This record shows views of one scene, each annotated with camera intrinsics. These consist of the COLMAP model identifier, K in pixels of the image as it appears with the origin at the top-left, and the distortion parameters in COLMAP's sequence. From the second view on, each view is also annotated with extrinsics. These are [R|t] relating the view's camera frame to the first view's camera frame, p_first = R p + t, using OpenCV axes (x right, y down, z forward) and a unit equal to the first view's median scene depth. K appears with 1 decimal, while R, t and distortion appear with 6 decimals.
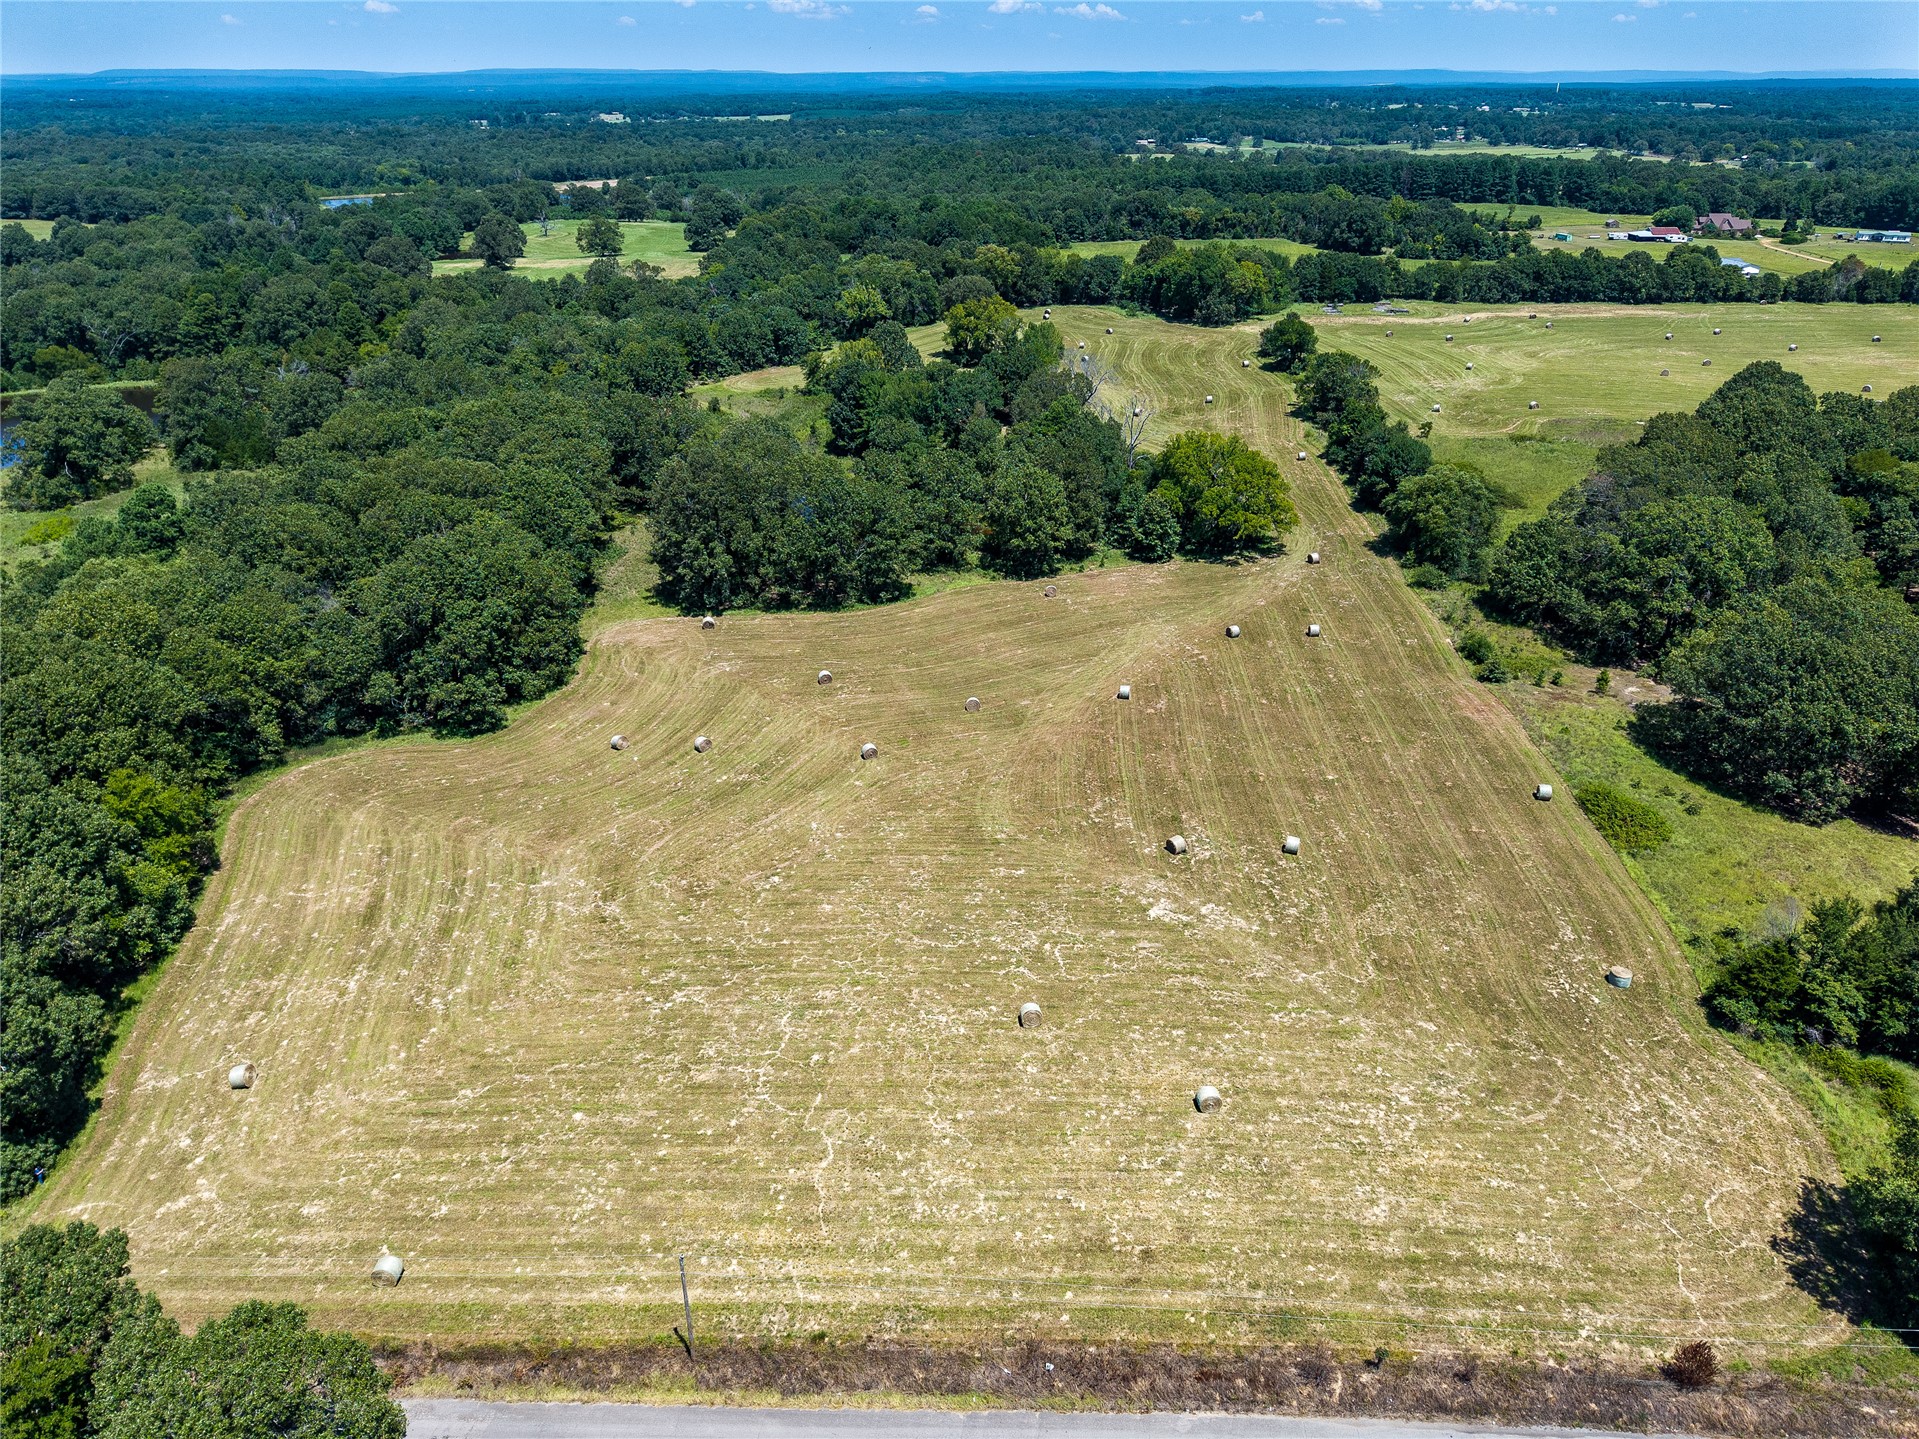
lens RADIAL K [[1290.9, 0, 959.5], [0, 1290.9, 719.5], [0, 0, 1]] dist [0.030080, -0.028866]
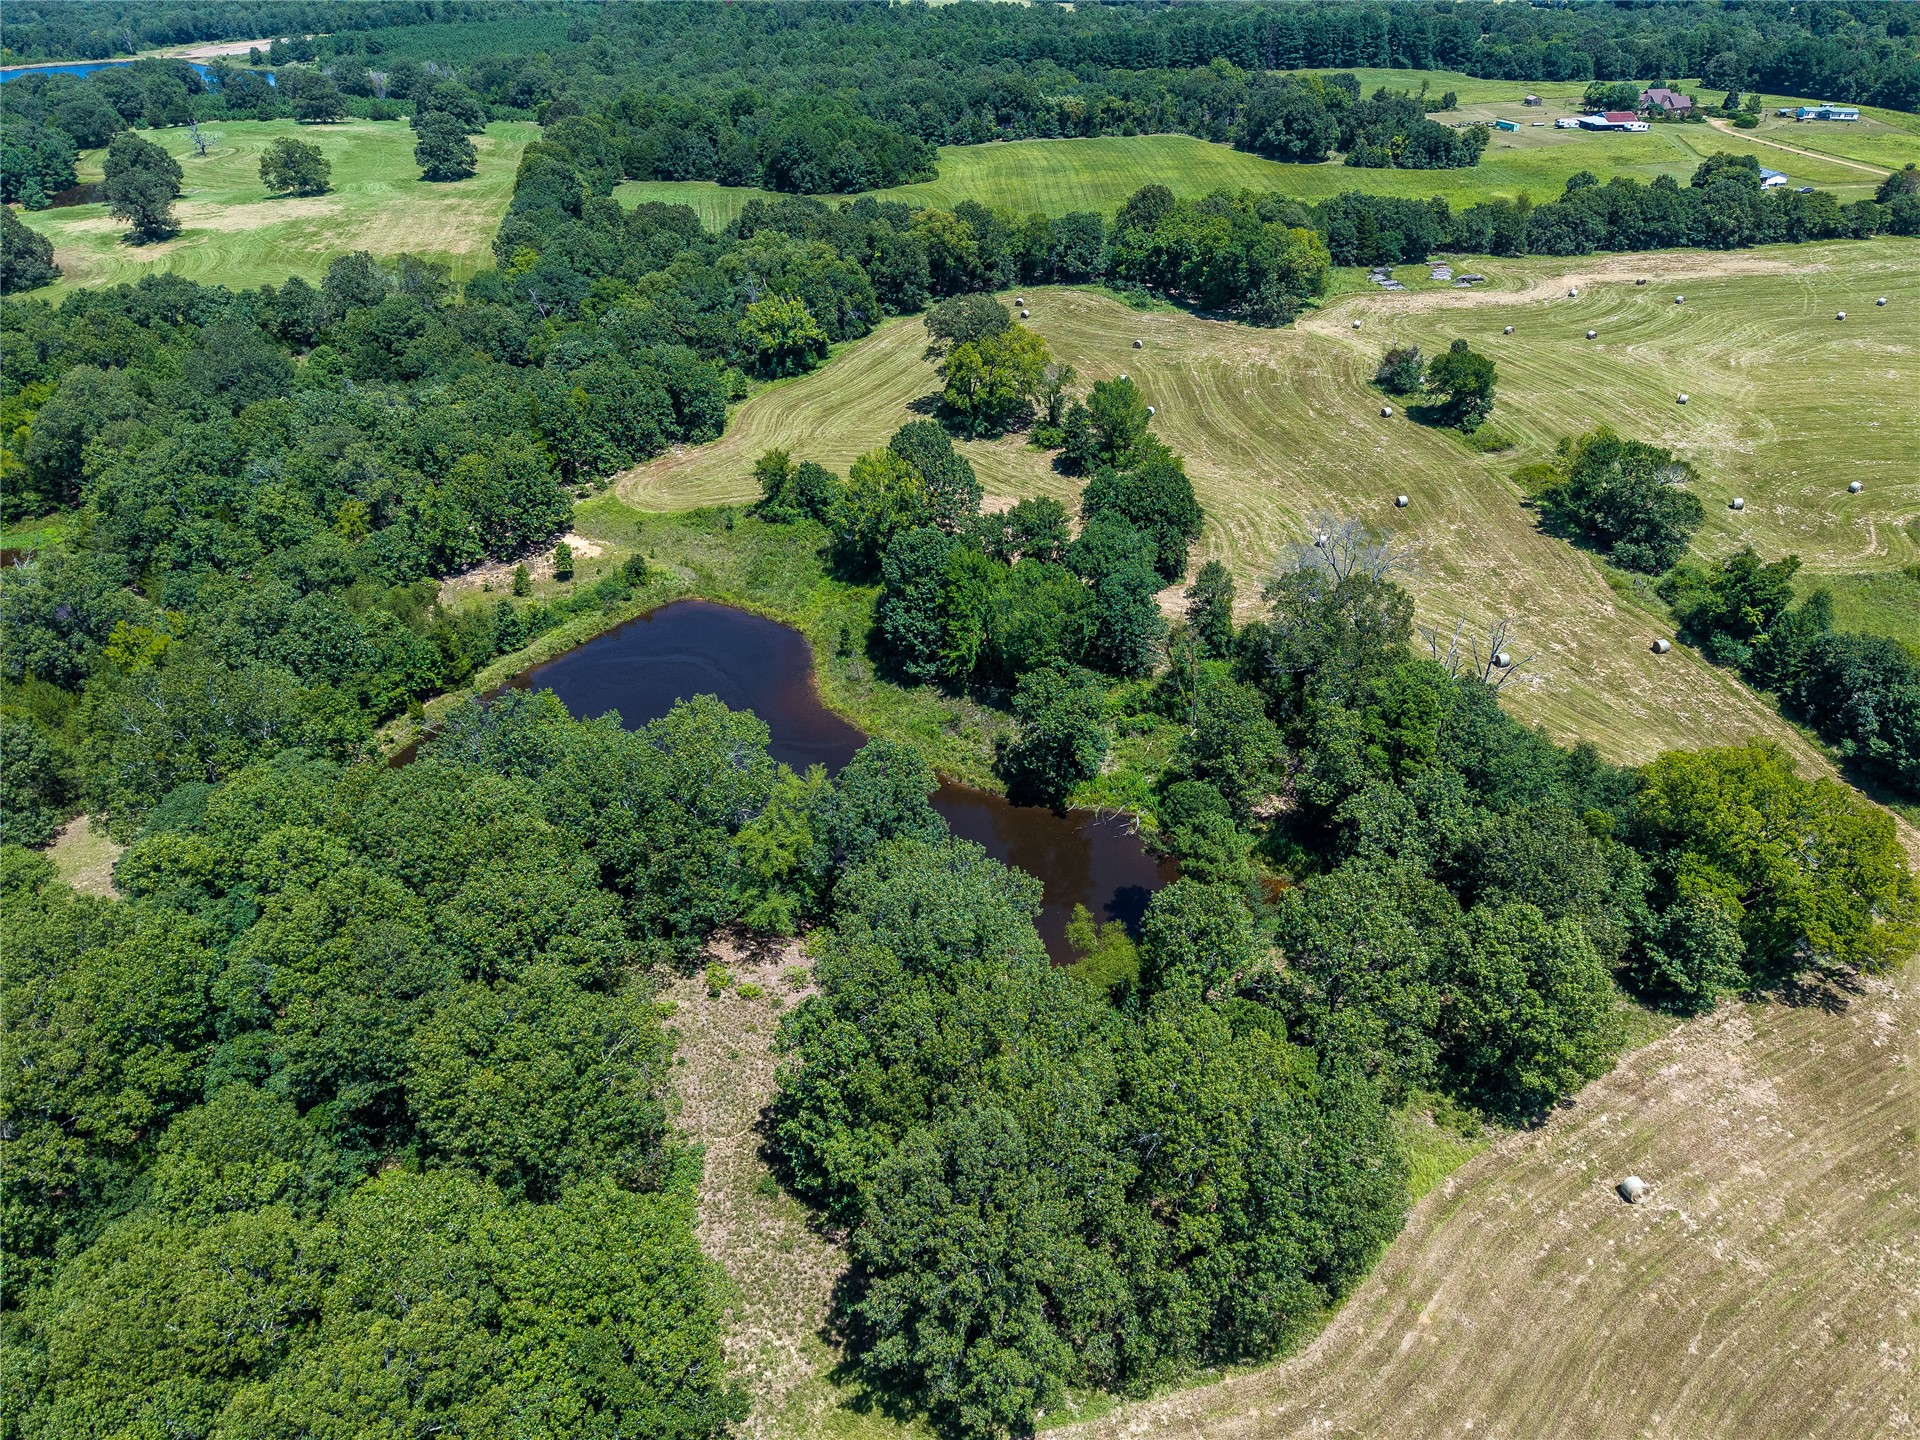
lens RADIAL K [[1291.5, 0, 960.0], [0, 1291.5, 720.0], [0, 0, 1]] dist [0.030080, -0.028866]
pose [[0.976005, -0.117911, 0.183063, -0.388418], [0.096135, 0.987663, 0.123609, -0.561692], [-0.195380, -0.103044, 0.975299, 0.883850]]
